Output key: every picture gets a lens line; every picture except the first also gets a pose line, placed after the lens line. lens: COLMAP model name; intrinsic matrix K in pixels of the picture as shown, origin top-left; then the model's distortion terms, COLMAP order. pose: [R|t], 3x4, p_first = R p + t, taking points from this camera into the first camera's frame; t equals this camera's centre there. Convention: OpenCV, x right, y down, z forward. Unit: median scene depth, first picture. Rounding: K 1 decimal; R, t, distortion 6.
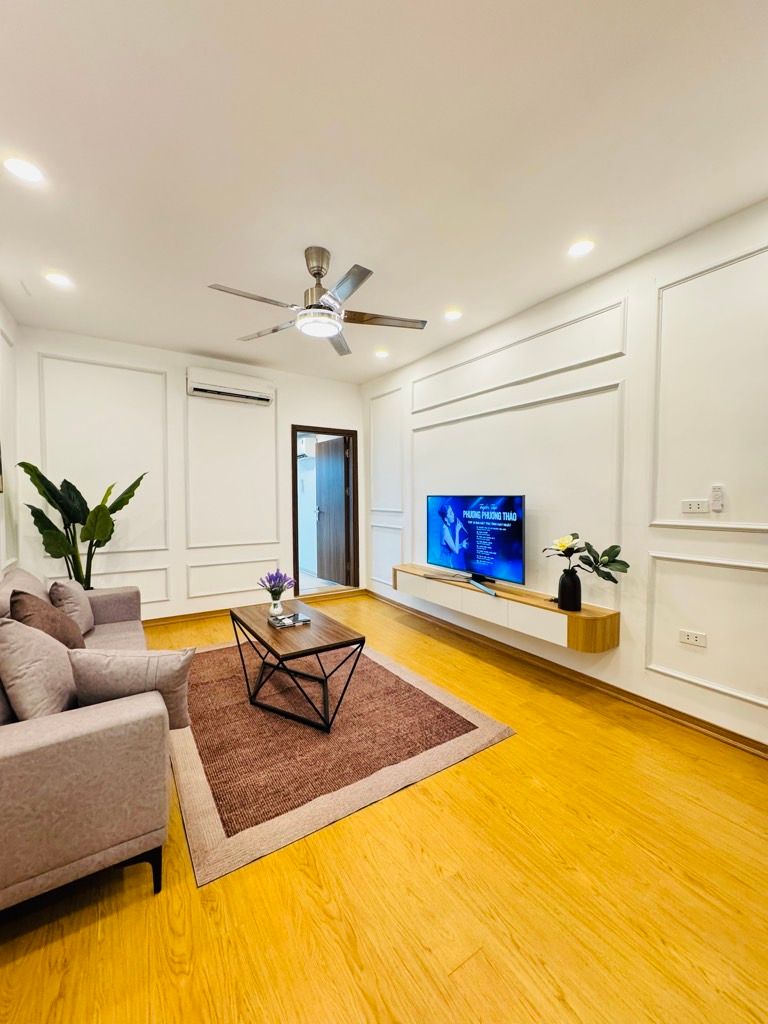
lens RADIAL K [[407.4, 0, 384.6], [0, 407.4, 511.5], [0, 0, 1]] dist [-0.002825, 0.001034]
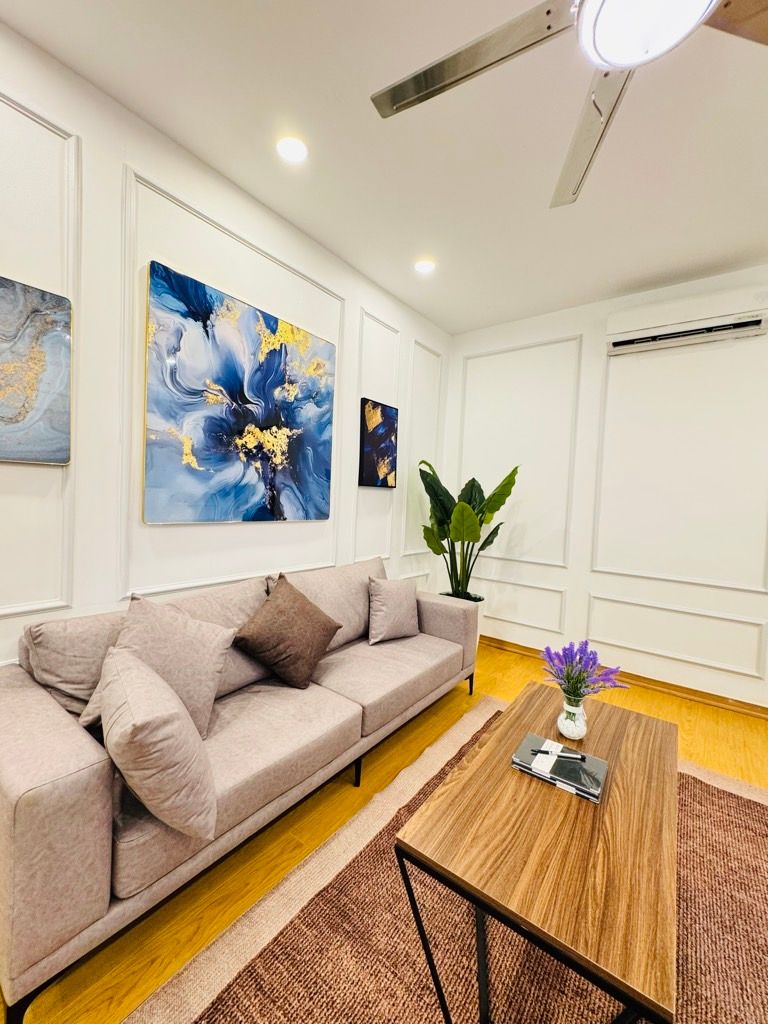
lens RADIAL K [[407.4, 0, 385.2], [0, 407.4, 512.1], [0, 0, 1]] dist [-0.002825, 0.001034]
pose [[0.333980, 0.047215, -0.941397, 0.094101], [-0.074631, 0.996934, 0.023523, -0.003701], [0.939621, 0.062402, 0.336480, 0.567389]]
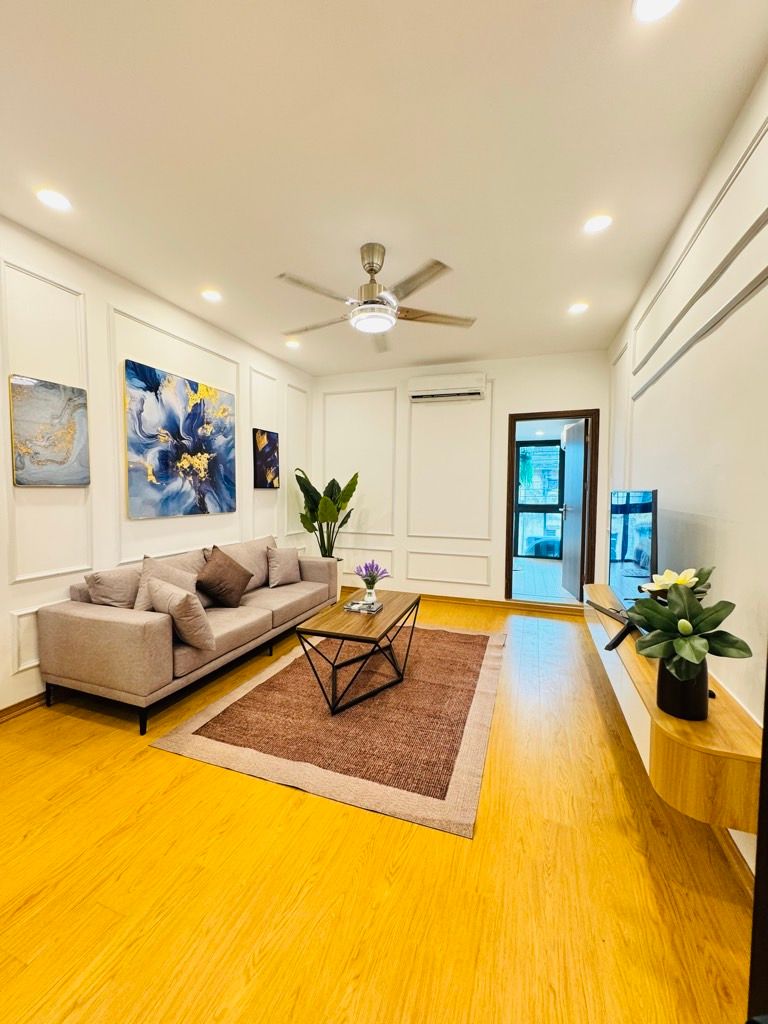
lens RADIAL K [[407.4, 0, 384.4], [0, 407.4, 511.7], [0, 0, 1]] dist [-0.002825, 0.001034]
pose [[0.601063, 0.043710, -0.798005, 0.557354], [-0.034534, 0.998991, 0.028708, -0.012980], [0.798455, 0.010303, 0.601967, 0.344121]]
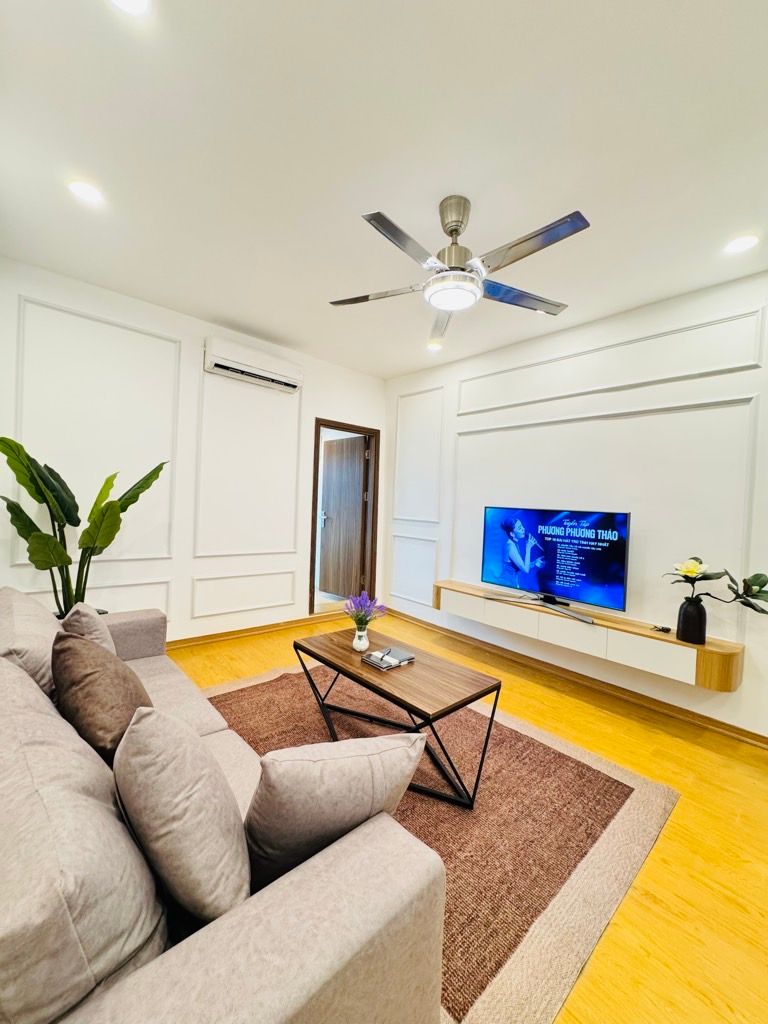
lens RADIAL K [[407.4, 0, 385.1], [0, 407.4, 511.2], [0, 0, 1]] dist [-0.002825, 0.001034]
pose [[0.987556, 0.043349, 0.151177, -0.324332], [-0.041130, 0.998996, -0.017770, -0.004535], [-0.151795, 0.011331, 0.988347, 0.182533]]
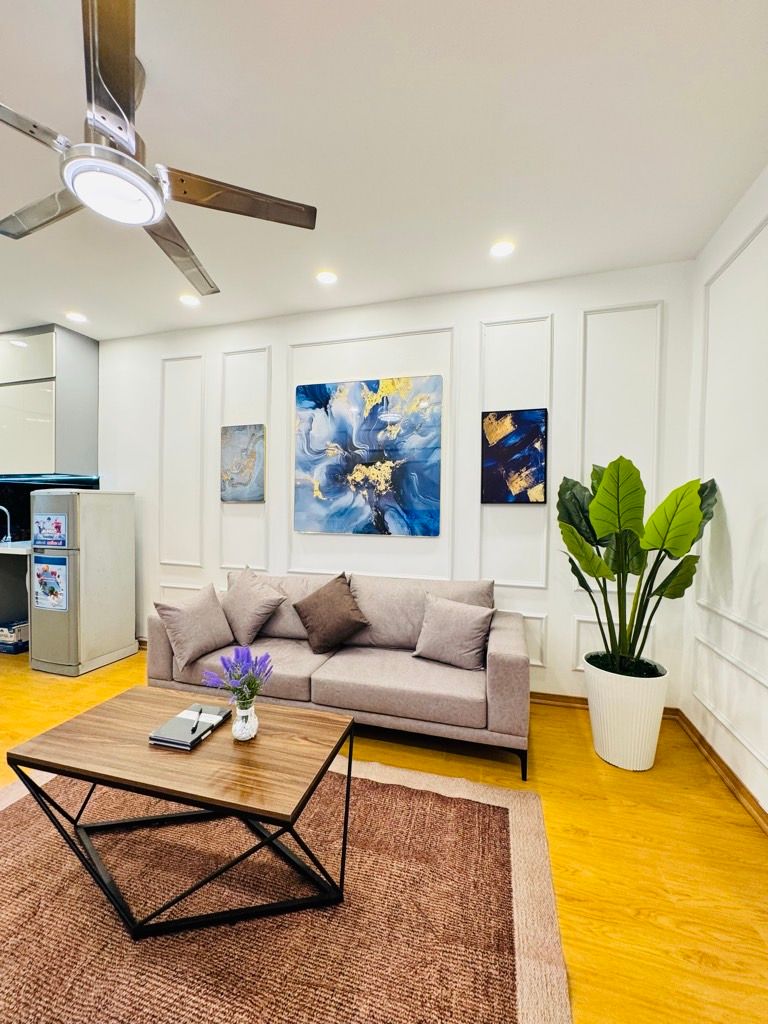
lens RADIAL K [[407.4, 0, 382.8], [0, 407.4, 512.6], [0, 0, 1]] dist [-0.002825, 0.001034]
pose [[-0.757023, 0.003148, -0.653381, -0.058446], [-0.033141, 0.998516, 0.043209, -0.049607], [0.652548, 0.054364, -0.755795, 1.368419]]
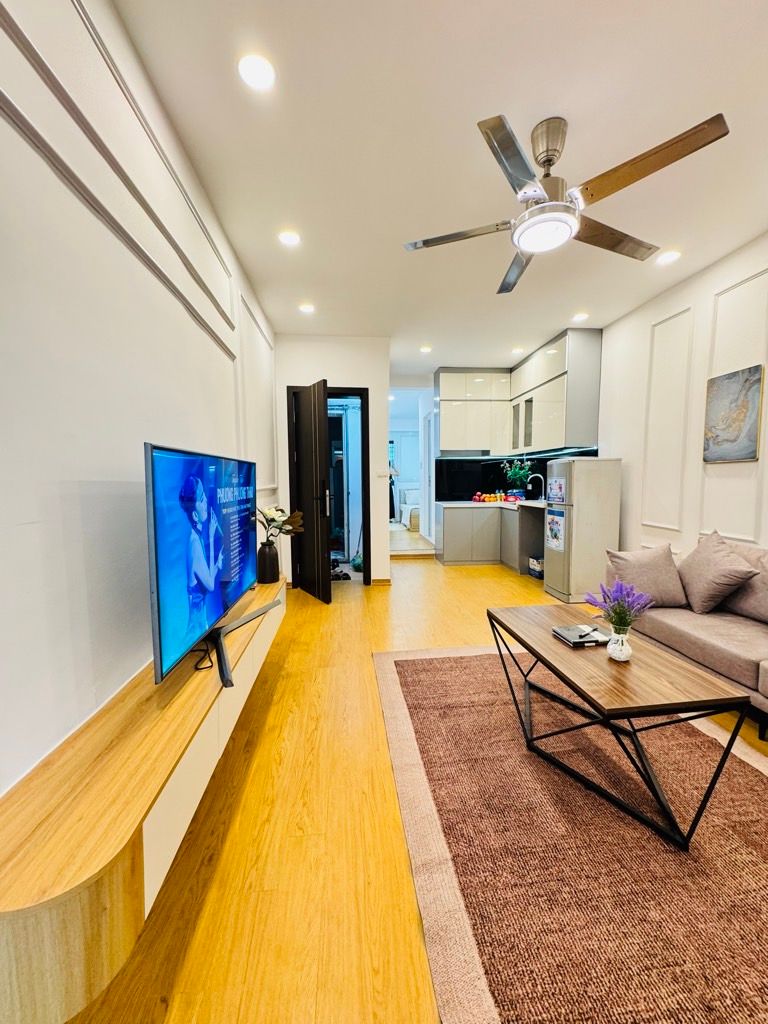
lens RADIAL K [[407.4, 0, 385.6], [0, 407.4, 512.0], [0, 0, 1]] dist [-0.002825, 0.001034]
pose [[-0.888238, -0.029963, 0.458404, -0.211852], [0.023874, 0.993511, 0.111201, -0.025624], [-0.458762, 0.109717, -0.881759, 1.519965]]
